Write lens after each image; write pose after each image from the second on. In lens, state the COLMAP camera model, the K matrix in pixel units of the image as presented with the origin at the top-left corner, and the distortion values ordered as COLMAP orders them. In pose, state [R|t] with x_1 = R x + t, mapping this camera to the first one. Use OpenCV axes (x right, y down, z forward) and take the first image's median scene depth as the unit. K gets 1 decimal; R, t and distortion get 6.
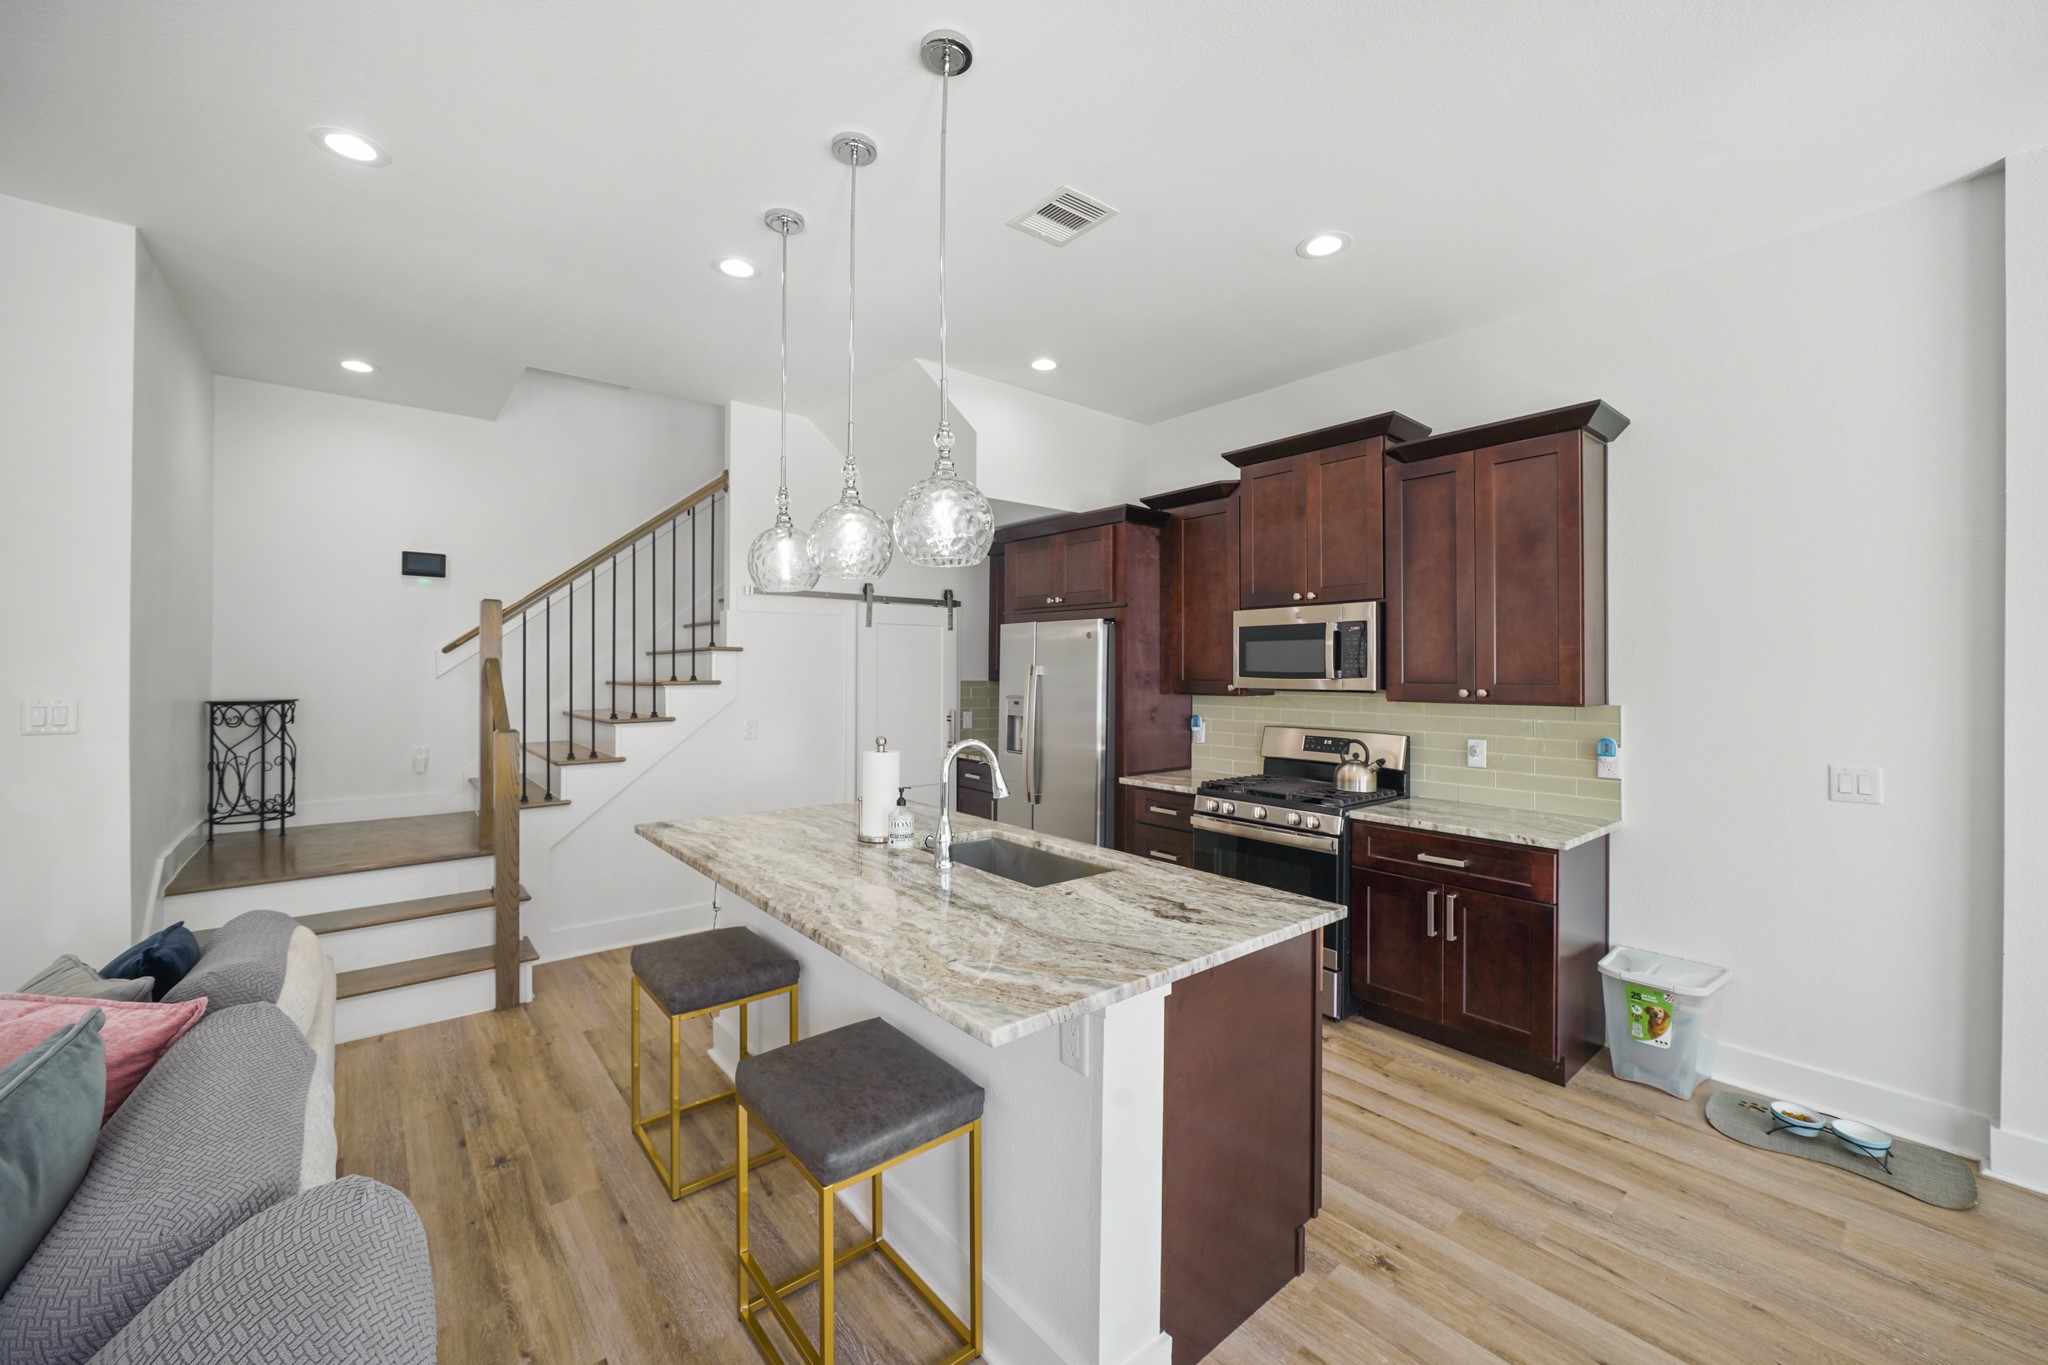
lens RADIAL K [[799.4, 0, 1017.3], [0, 799.4, 666.1], [0, 0, 1]] dist [-0.010207, 0.000085]
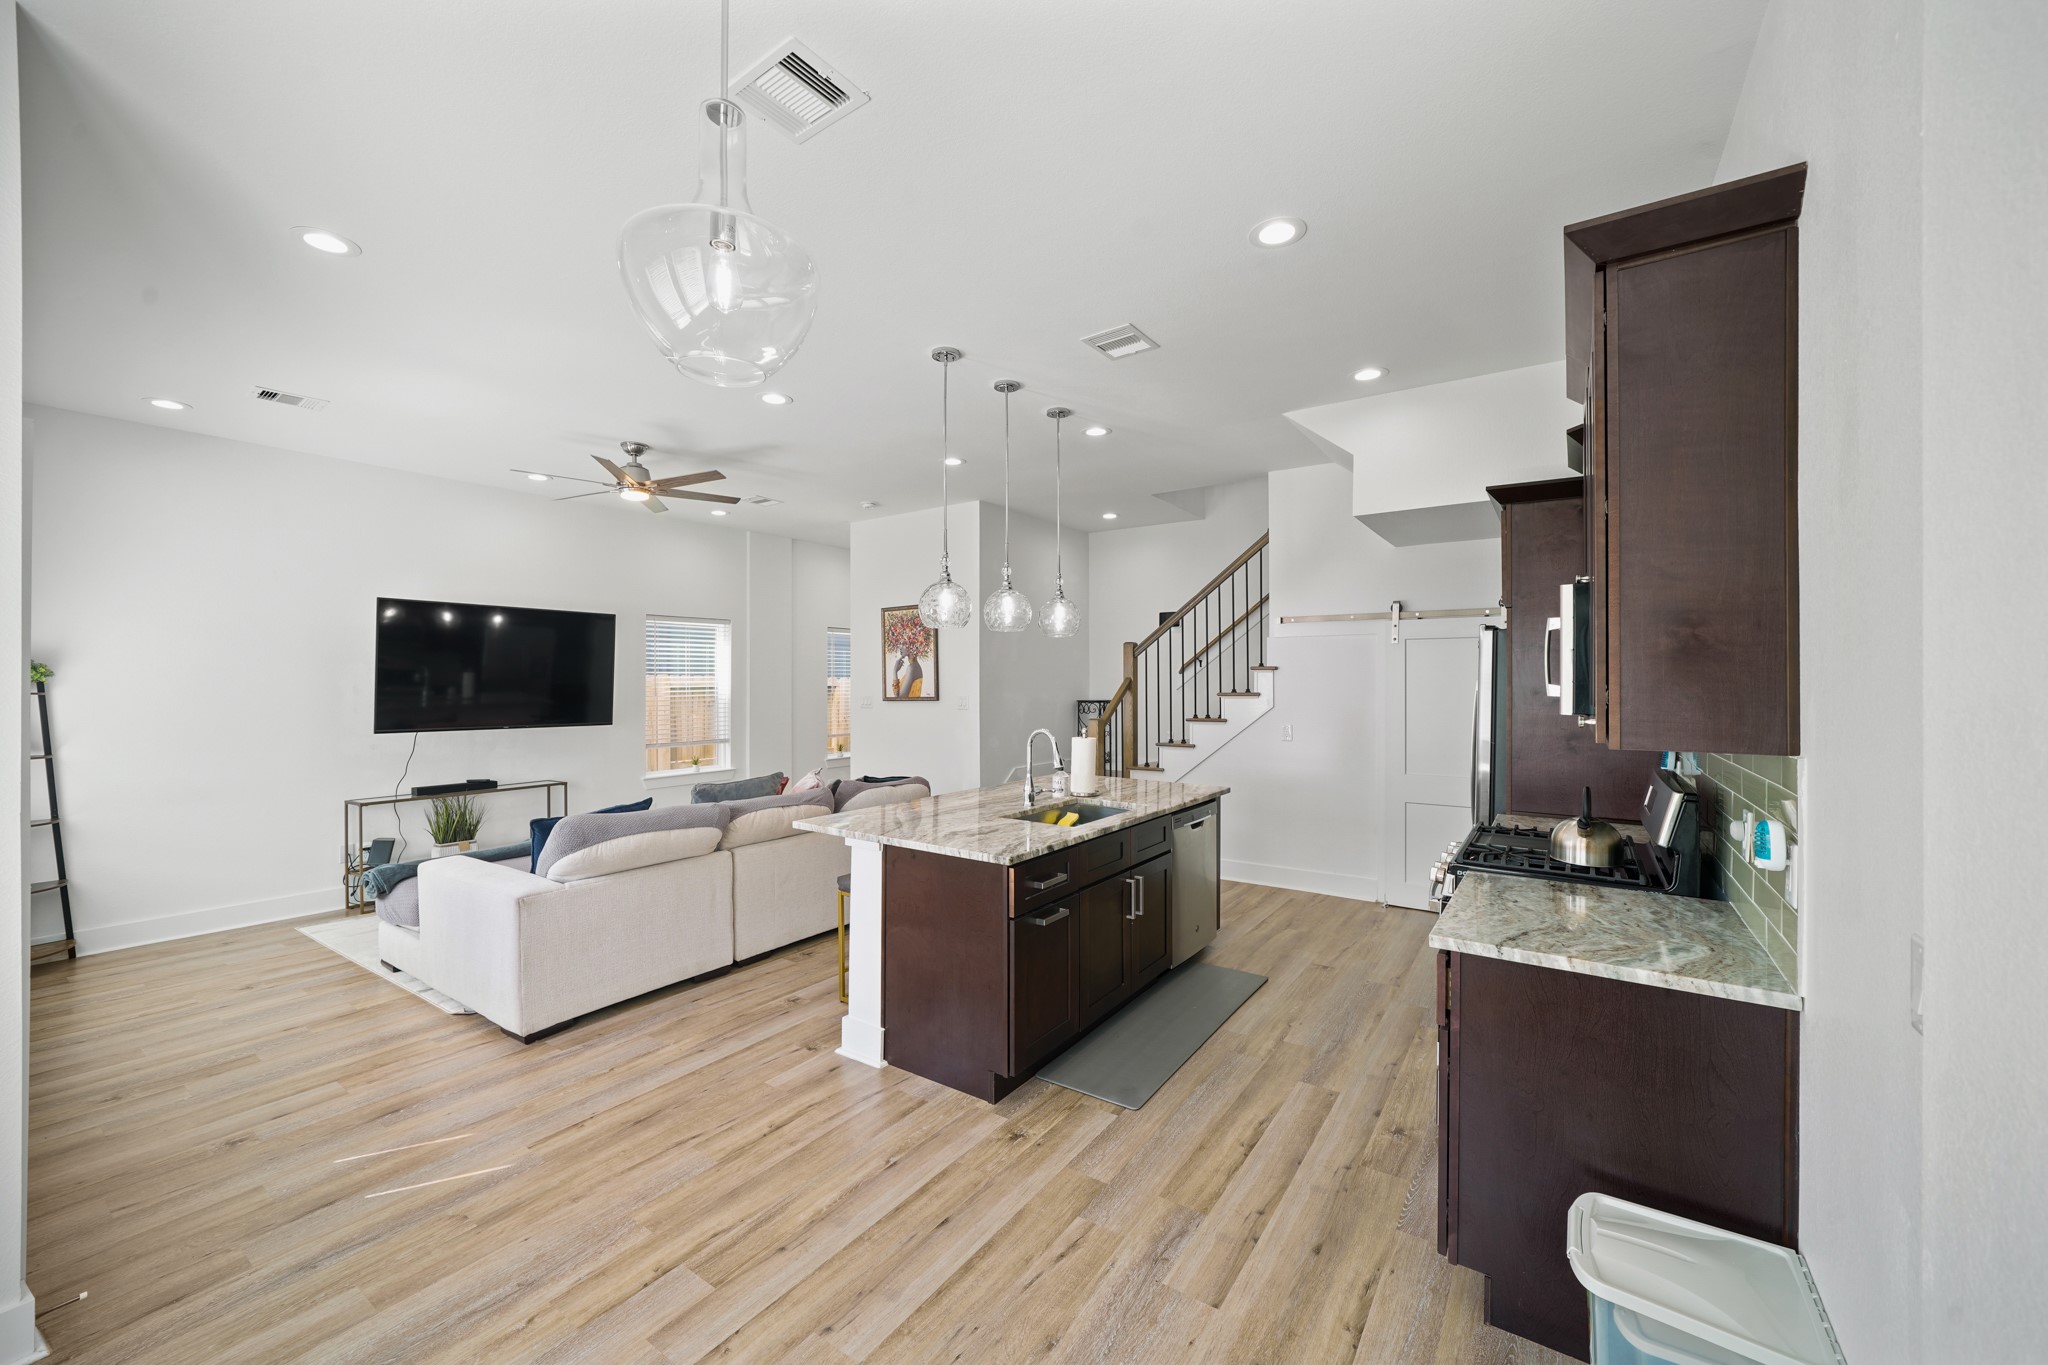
lens RADIAL K [[791.9, 0, 1024.0], [0, 791.9, 682.5], [0, 0, 1]] dist [-0.008477, 0.000002]
pose [[0.270318, -0.002134, -0.962769, 0.946869], [0.003781, 0.999992, -0.001155, 0.001787], [0.962764, -0.003328, 0.270324, 0.362184]]
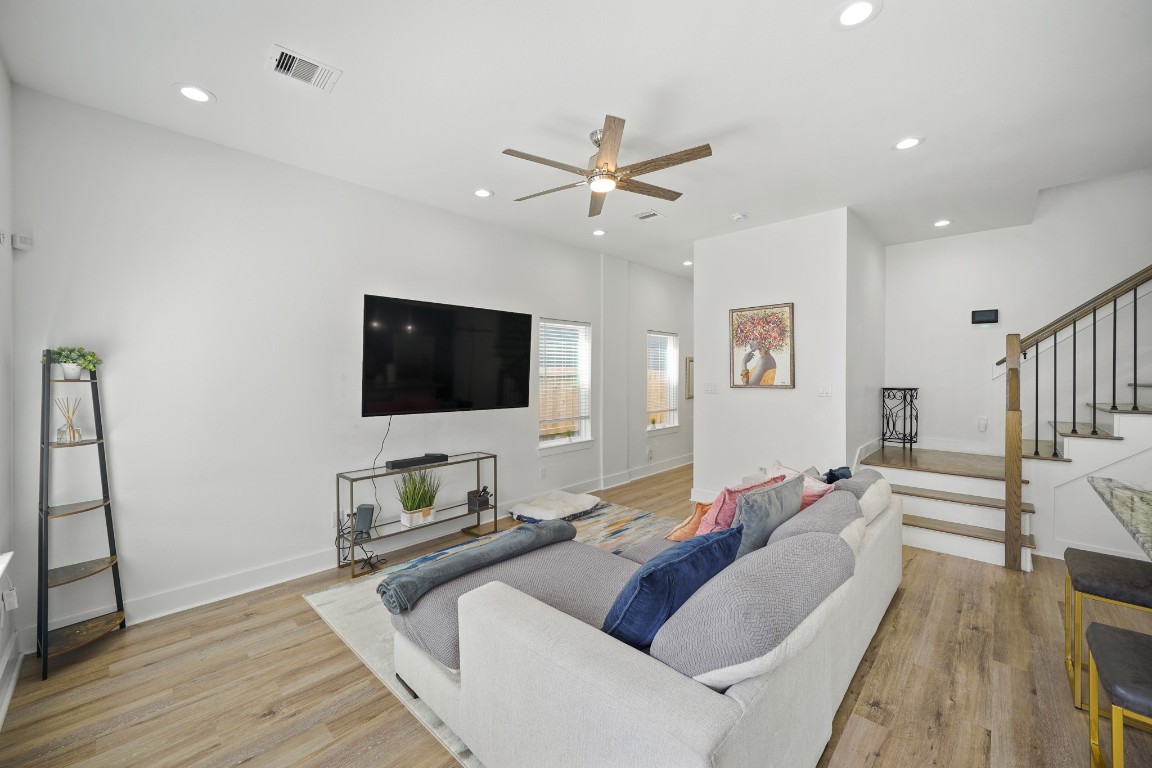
lens RADIAL K [[449.7, 0, 572.2], [0, 449.7, 374.8], [0, 0, 1]] dist [-0.010207, 0.000085]
pose [[0.111736, 0.003837, -0.993731, 0.206768], [0.001418, 0.999991, 0.004020, -0.000573], [0.993737, -0.001858, 0.111730, -0.064690]]
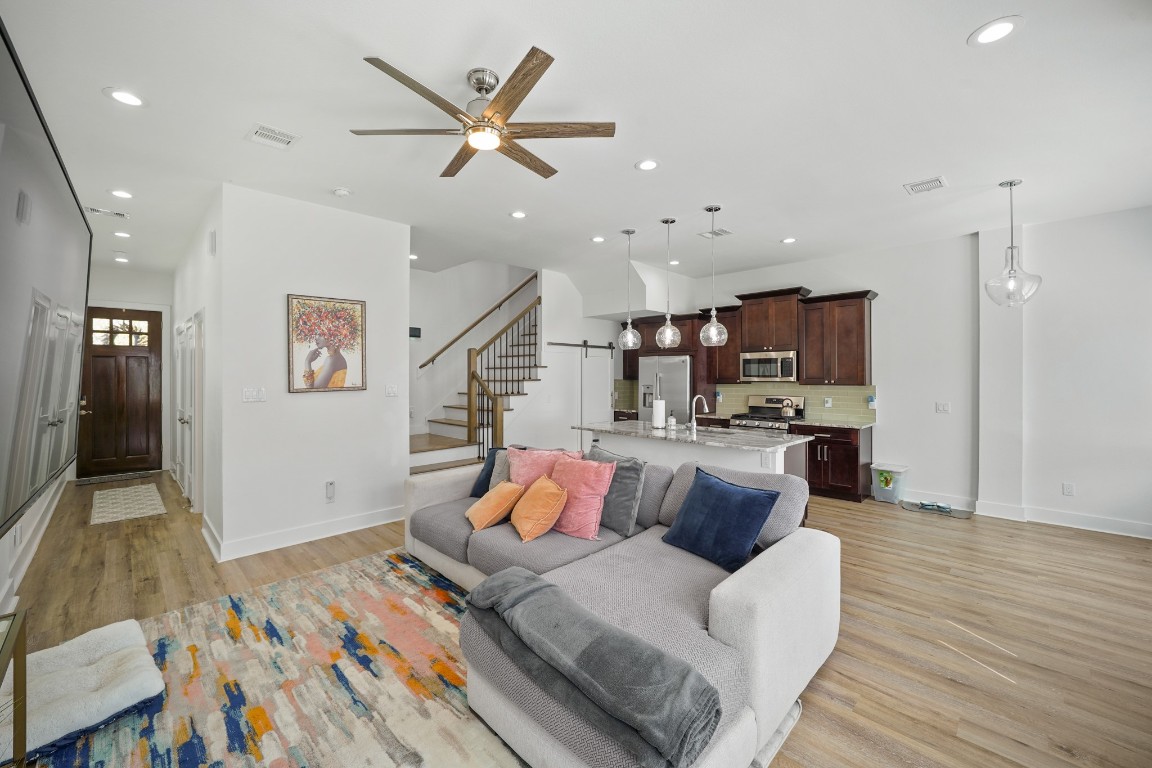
lens RADIAL K [[454.9, 0, 570.8], [0, 454.9, 374.4], [0, 0, 1]] dist [-0.006882, 0.000117]
pose [[0.995956, -0.002396, 0.089806, -0.512669], [0.002257, 0.999996, 0.001657, 0.000438], [-0.089810, -0.001448, 0.995958, -0.575524]]
